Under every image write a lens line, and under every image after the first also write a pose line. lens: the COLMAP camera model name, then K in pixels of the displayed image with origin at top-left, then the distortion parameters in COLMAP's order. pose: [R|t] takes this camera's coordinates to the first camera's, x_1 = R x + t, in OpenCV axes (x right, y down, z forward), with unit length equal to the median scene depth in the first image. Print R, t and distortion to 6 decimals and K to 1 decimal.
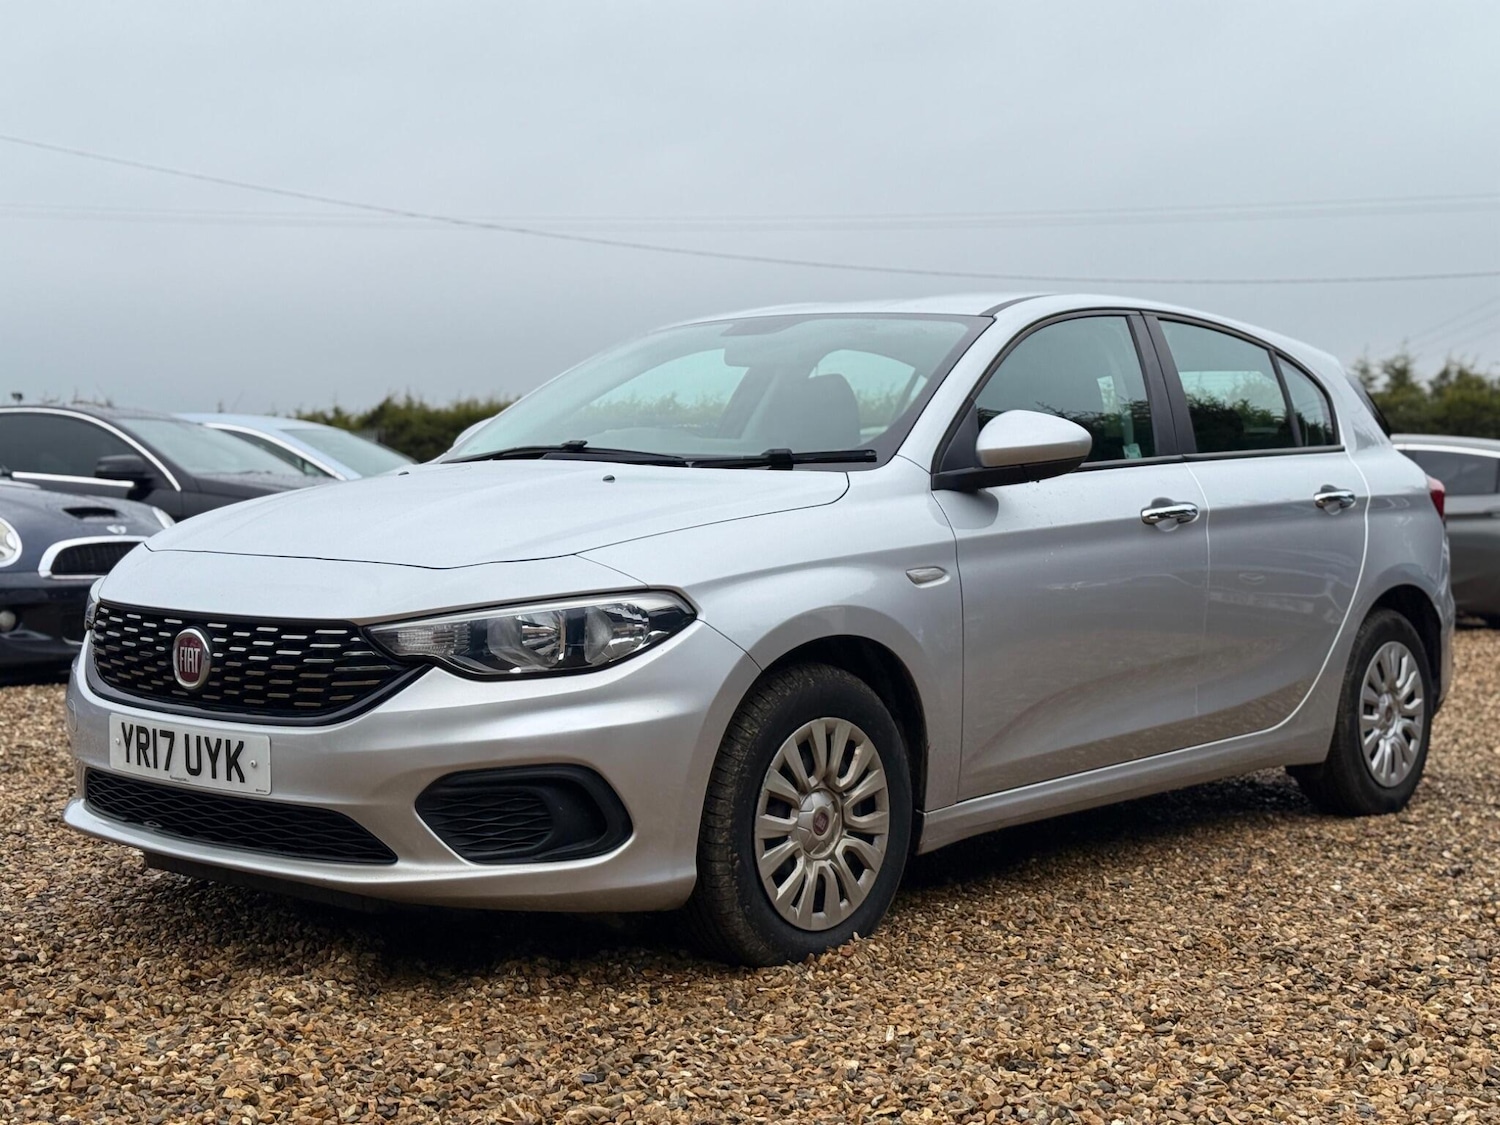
lens RADIAL K [[2125.2, 0, 739.6], [0, 2125.2, 569.6], [0, 0, 1]] dist [0.229519, -0.530320]
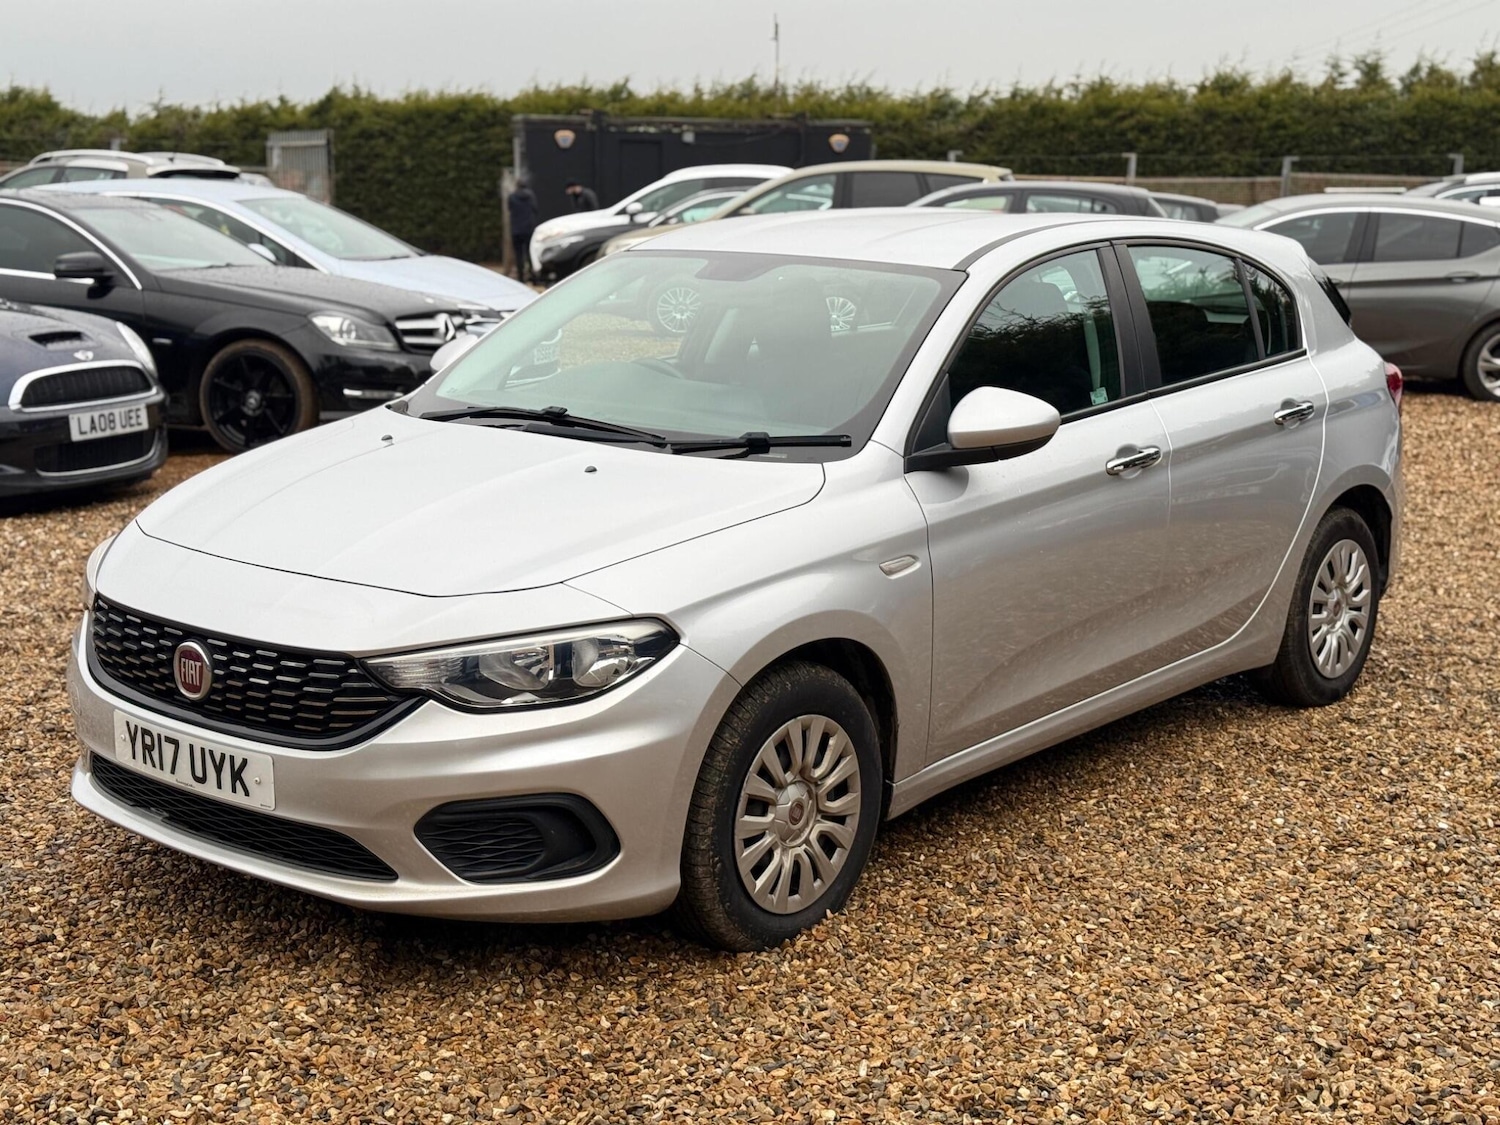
lens RADIAL K [[2125.2, 0, 739.6], [0, 2125.2, 569.6], [0, 0, 1]] dist [0.229519, -0.530320]
pose [[0.999807, -0.001854, 0.019547, -0.010579], [-0.001085, 0.988791, 0.149304, -0.159463], [-0.019604, -0.149297, 0.988598, -0.025003]]
